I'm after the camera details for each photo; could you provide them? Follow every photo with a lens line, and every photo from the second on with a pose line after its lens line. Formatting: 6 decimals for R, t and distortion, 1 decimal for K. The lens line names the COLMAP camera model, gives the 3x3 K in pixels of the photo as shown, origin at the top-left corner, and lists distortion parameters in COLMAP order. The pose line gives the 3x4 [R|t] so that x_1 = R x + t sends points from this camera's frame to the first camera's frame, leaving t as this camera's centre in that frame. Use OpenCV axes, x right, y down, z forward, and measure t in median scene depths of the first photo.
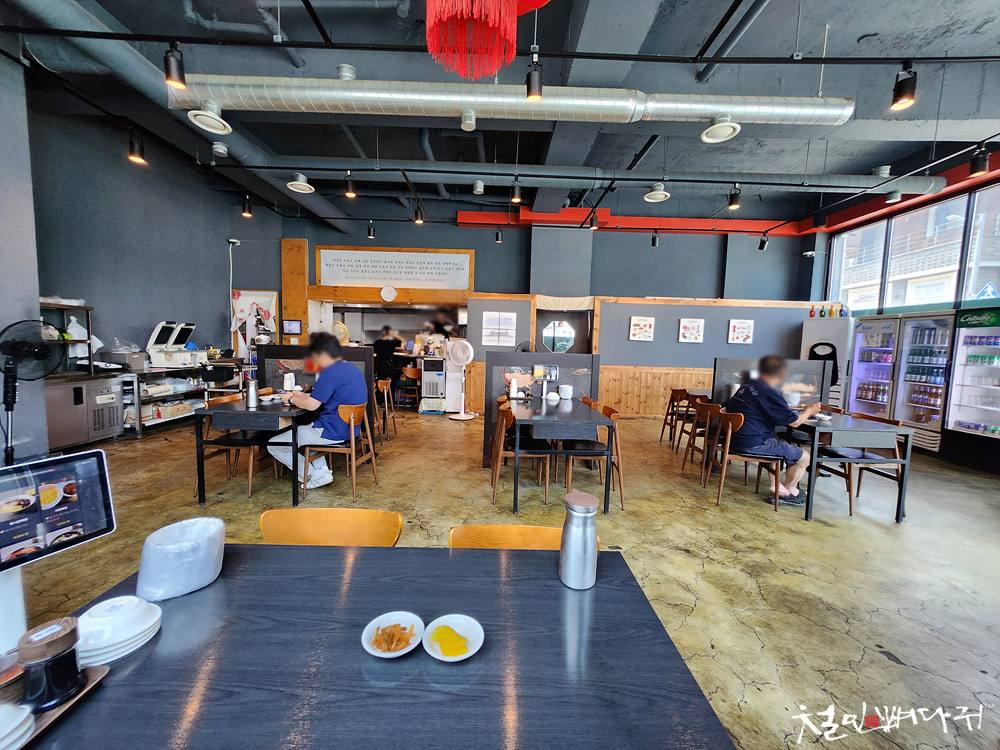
lens RADIAL K [[397.6, 0, 498.5], [0, 397.6, 376.8], [0, 0, 1]] dist [0.002084, 0.000282]
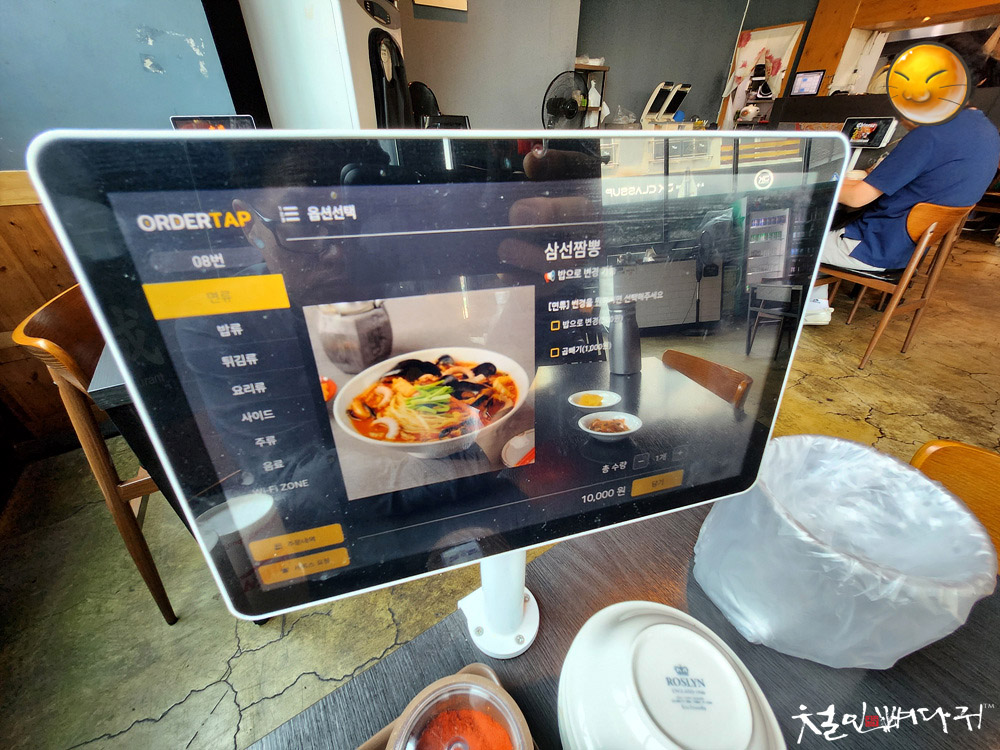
lens RADIAL K [[397.6, 0, 502.3], [0, 397.6, 375.7], [0, 0, 1]] dist [0.002084, 0.000282]
pose [[0.551794, 0.435281, -0.711375, -0.113224], [-0.063419, 0.872418, 0.484629, 0.024714], [0.831566, -0.222300, 0.509000, 0.094532]]
